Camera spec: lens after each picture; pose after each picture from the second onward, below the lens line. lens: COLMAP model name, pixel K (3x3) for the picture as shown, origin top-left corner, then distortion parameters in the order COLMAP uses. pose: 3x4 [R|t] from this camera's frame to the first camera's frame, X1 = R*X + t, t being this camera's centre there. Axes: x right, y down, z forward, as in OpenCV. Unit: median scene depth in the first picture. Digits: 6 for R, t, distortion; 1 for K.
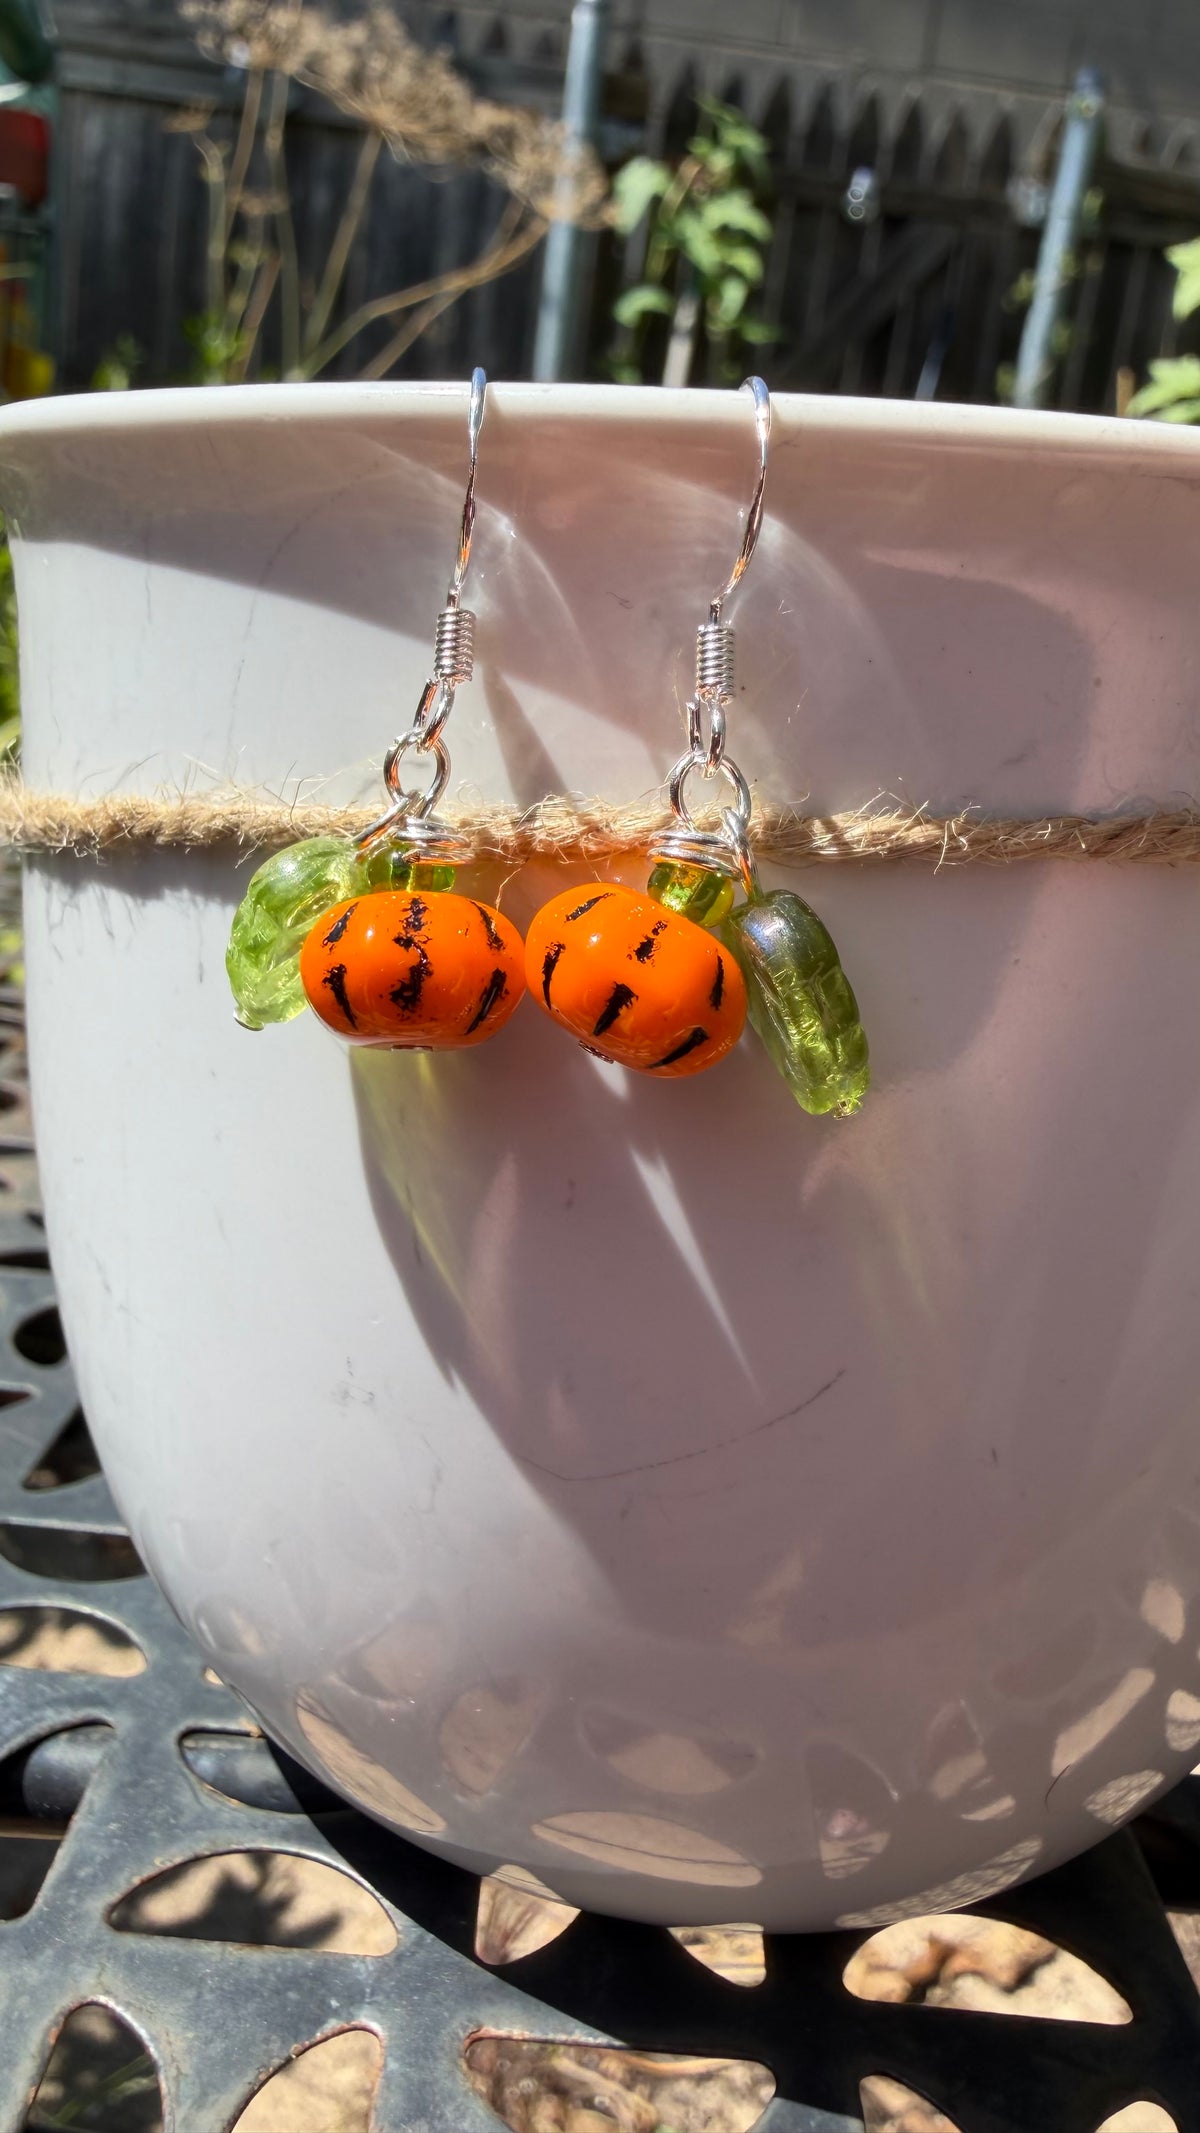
lens RADIAL K [[1571.9, 0, 600.0], [0, 1571.9, 1066.5], [0, 0, 1]] dist [-0.028375, 0.030386]
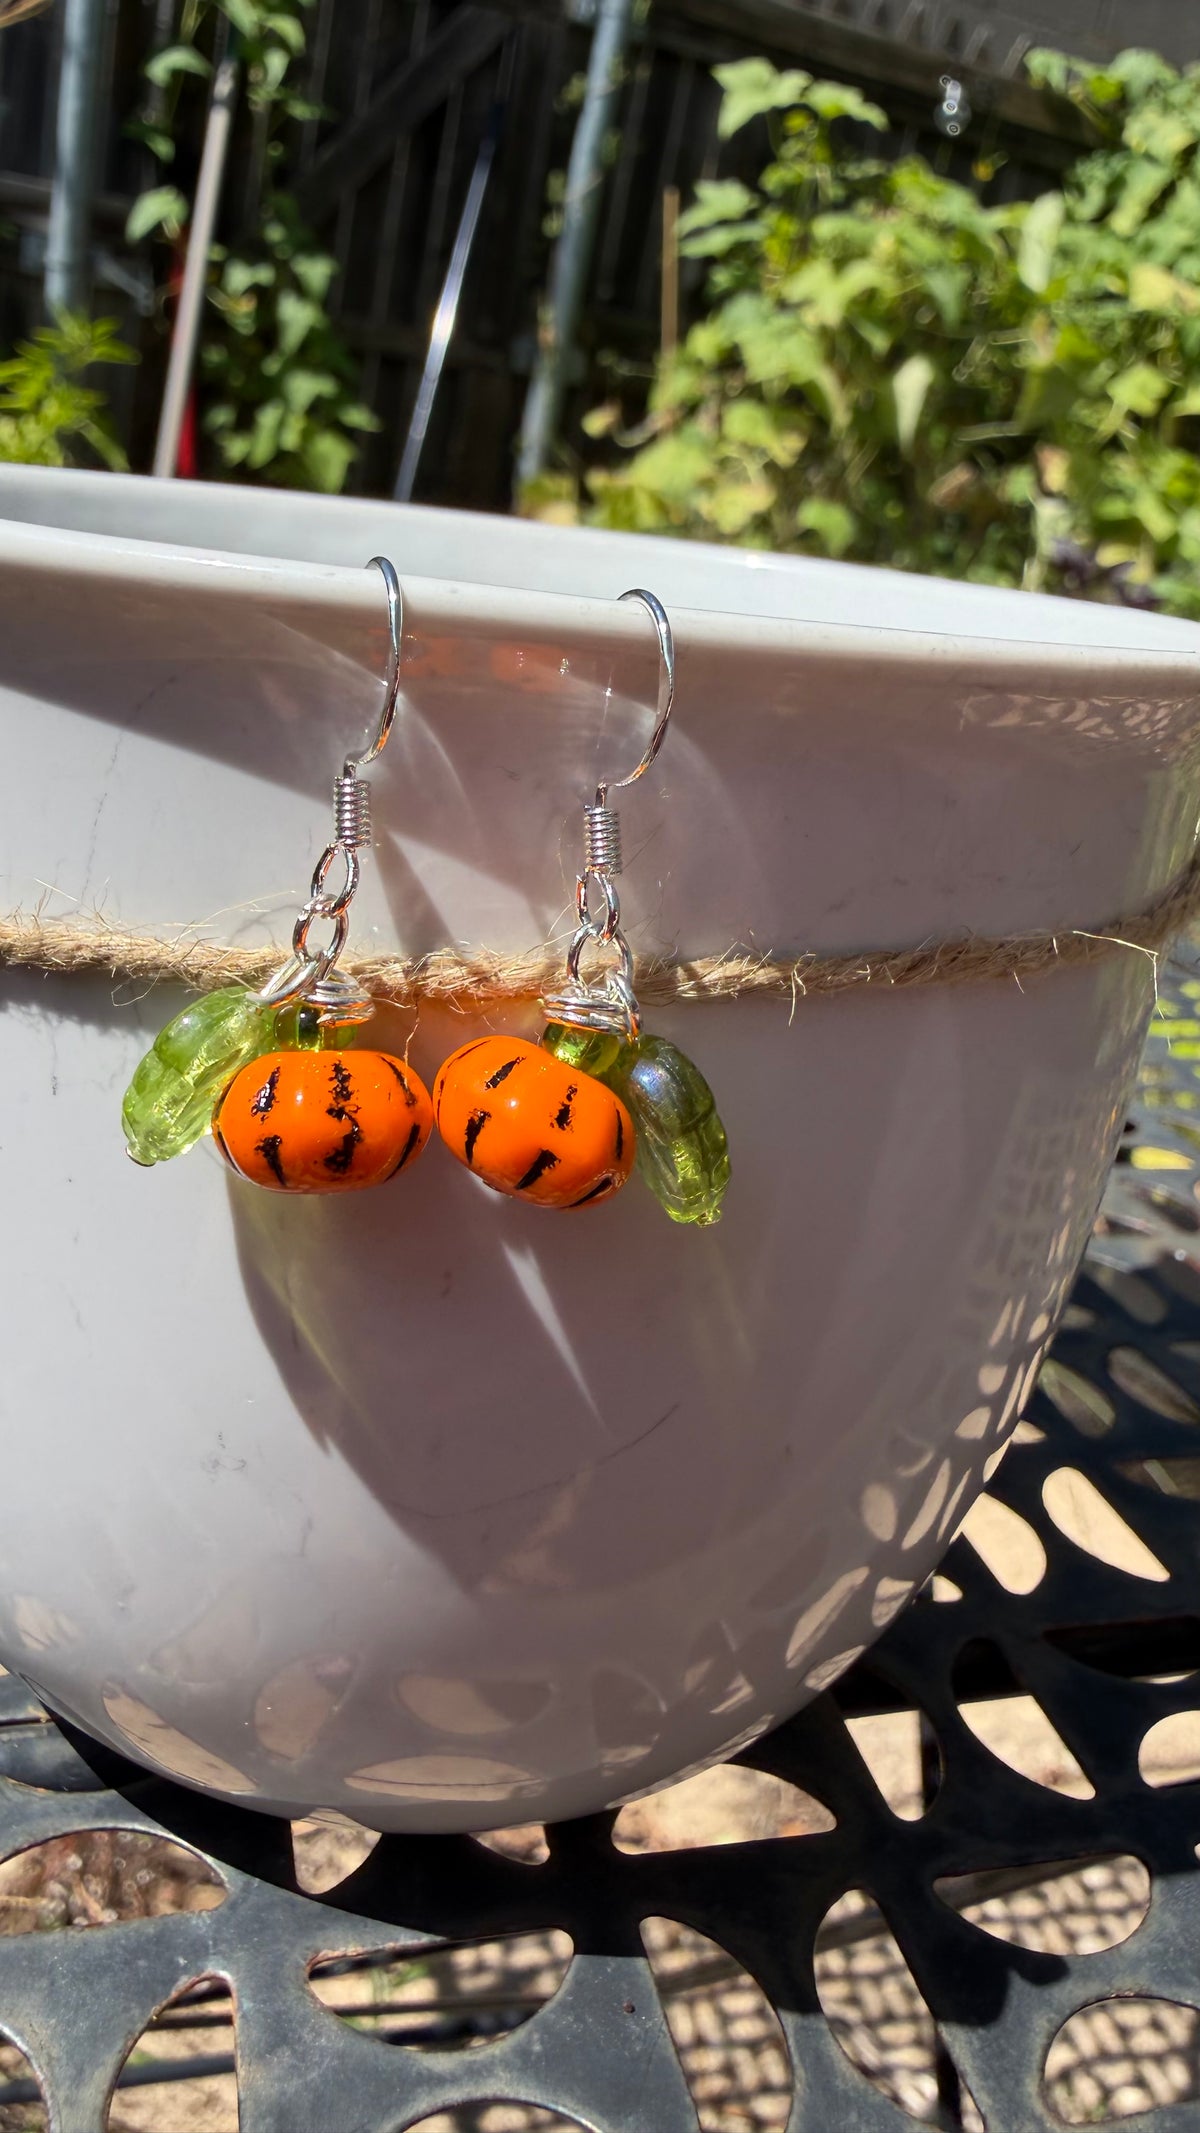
lens RADIAL K [[1571.9, 0, 600.0], [0, 1571.9, 1066.5], [0, 0, 1]] dist [-0.028375, 0.030386]
pose [[0.957629, -0.055135, 0.282676, -0.174346], [0.017725, 0.990927, 0.133230, -0.172076], [-0.287457, -0.122574, 0.949918, -0.050137]]
